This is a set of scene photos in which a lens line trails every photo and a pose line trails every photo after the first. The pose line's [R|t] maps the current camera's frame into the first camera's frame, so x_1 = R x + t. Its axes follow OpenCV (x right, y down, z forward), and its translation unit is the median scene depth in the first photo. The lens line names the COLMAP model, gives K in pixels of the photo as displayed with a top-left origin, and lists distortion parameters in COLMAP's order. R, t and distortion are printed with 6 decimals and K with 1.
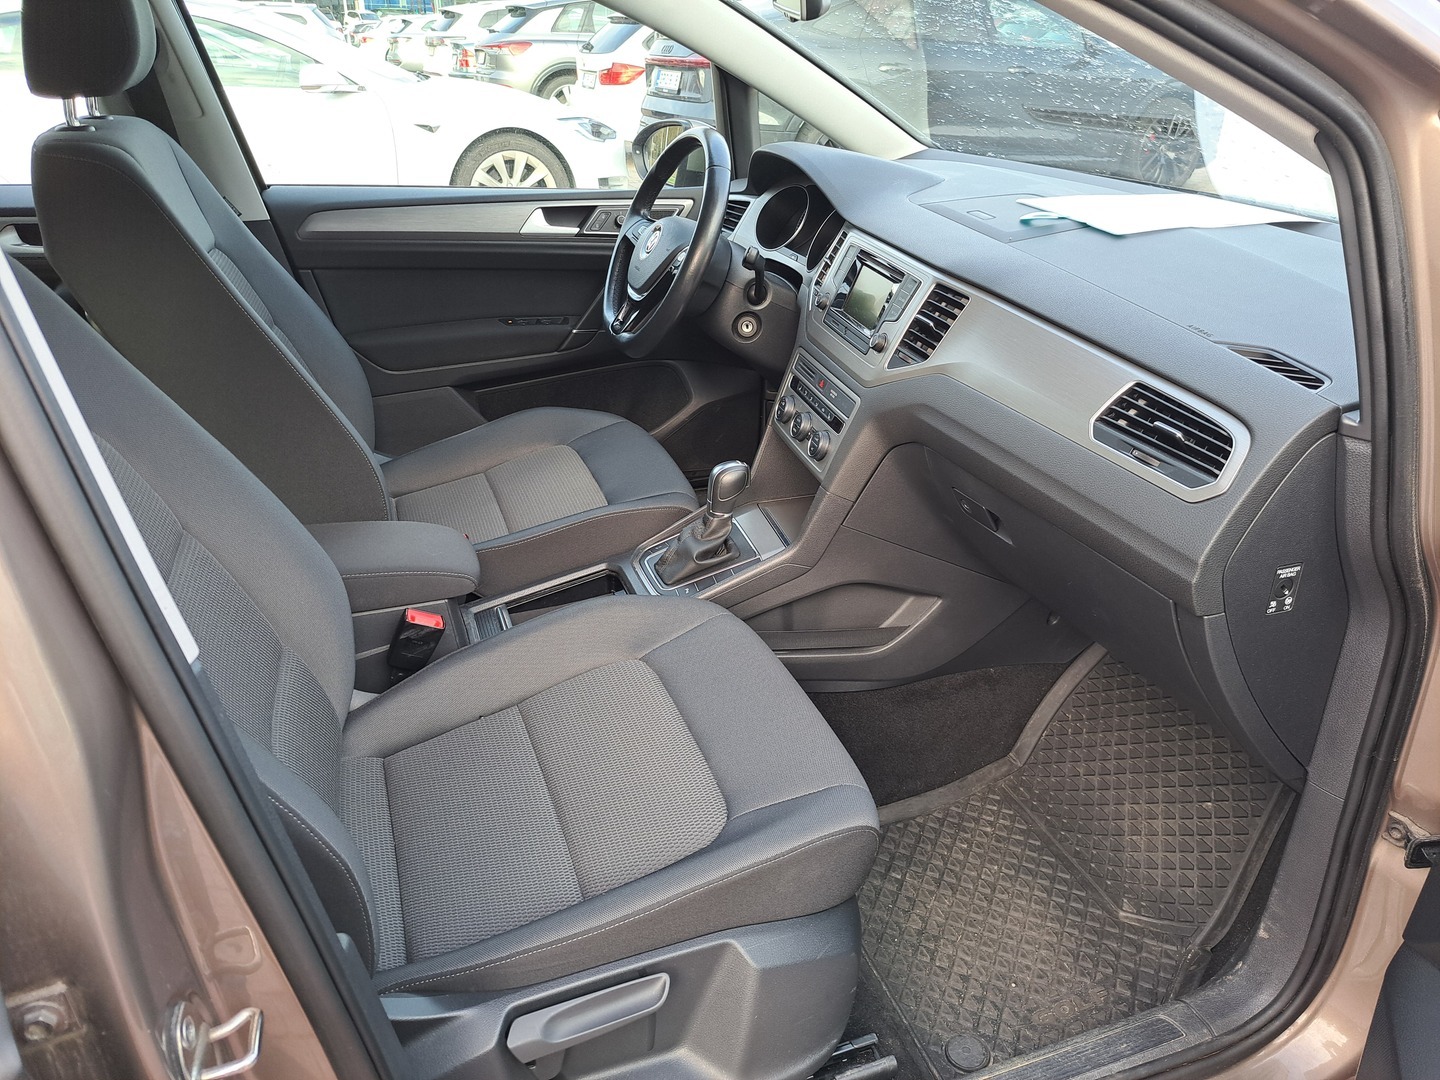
lens RADIAL K [[1047.5, 0, 712.4], [0, 1047.5, 570.8], [0, 0, 1]] dist [0.098983, -0.133381]
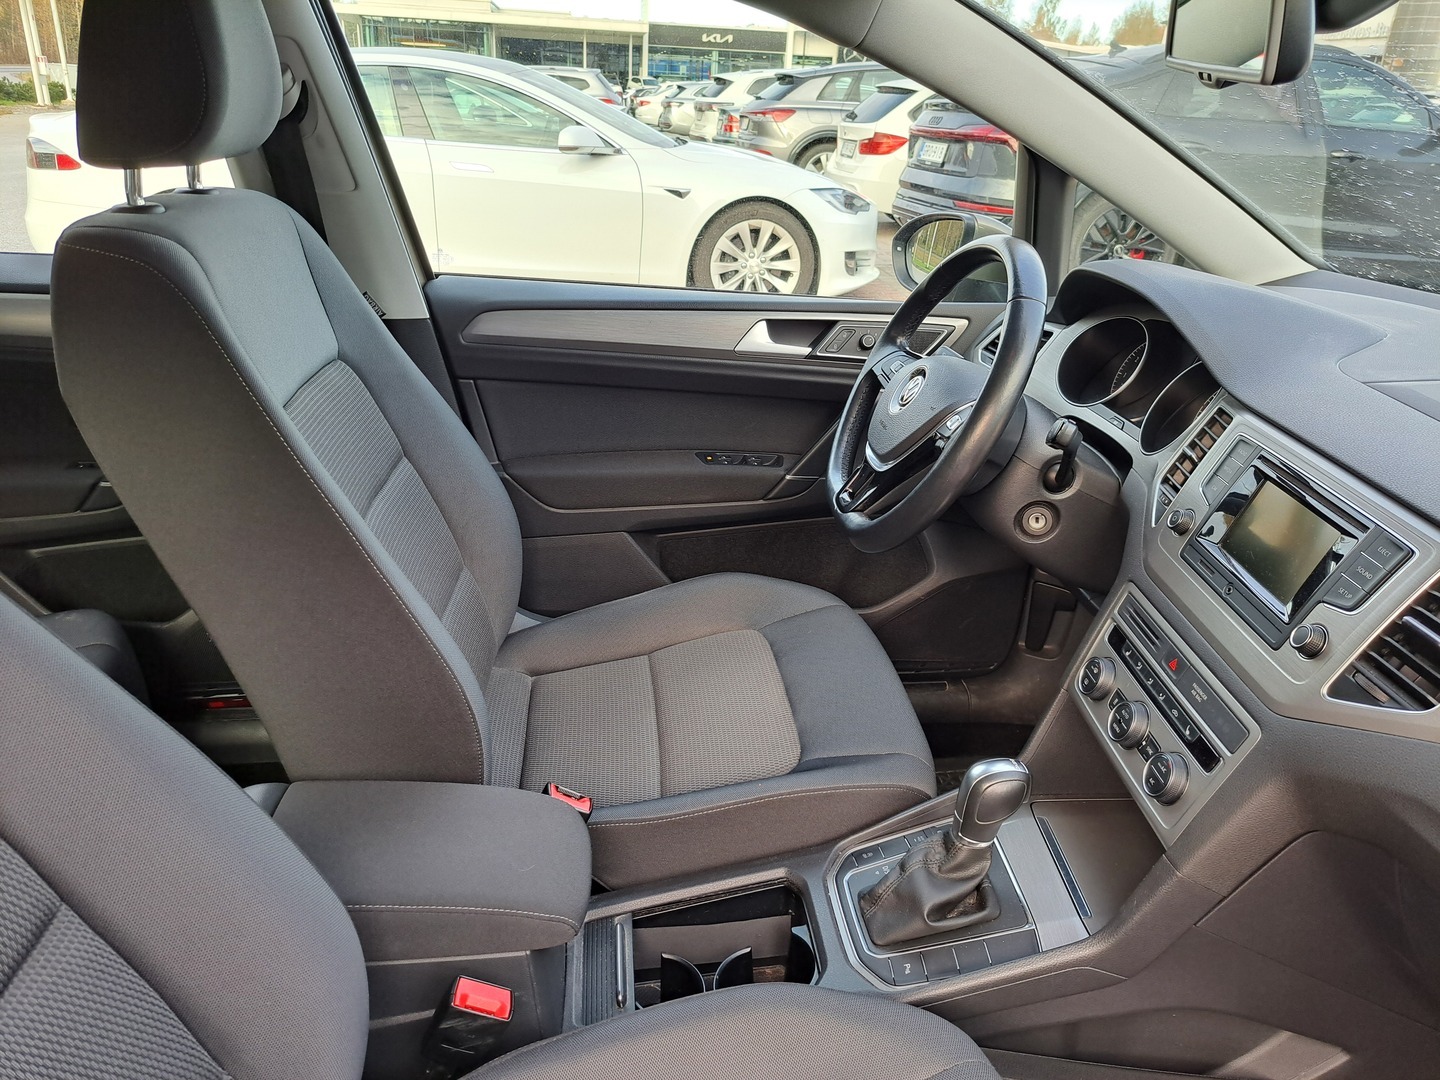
lens RADIAL K [[1047.5, 0, 712.4], [0, 1047.5, 570.8], [0, 0, 1]] dist [0.098983, -0.133381]
pose [[0.974598, 0.113313, -0.193181, -0.032164], [-0.123242, 0.991565, -0.040136, -0.132091], [0.187003, 0.062924, 0.980342, 0.265456]]
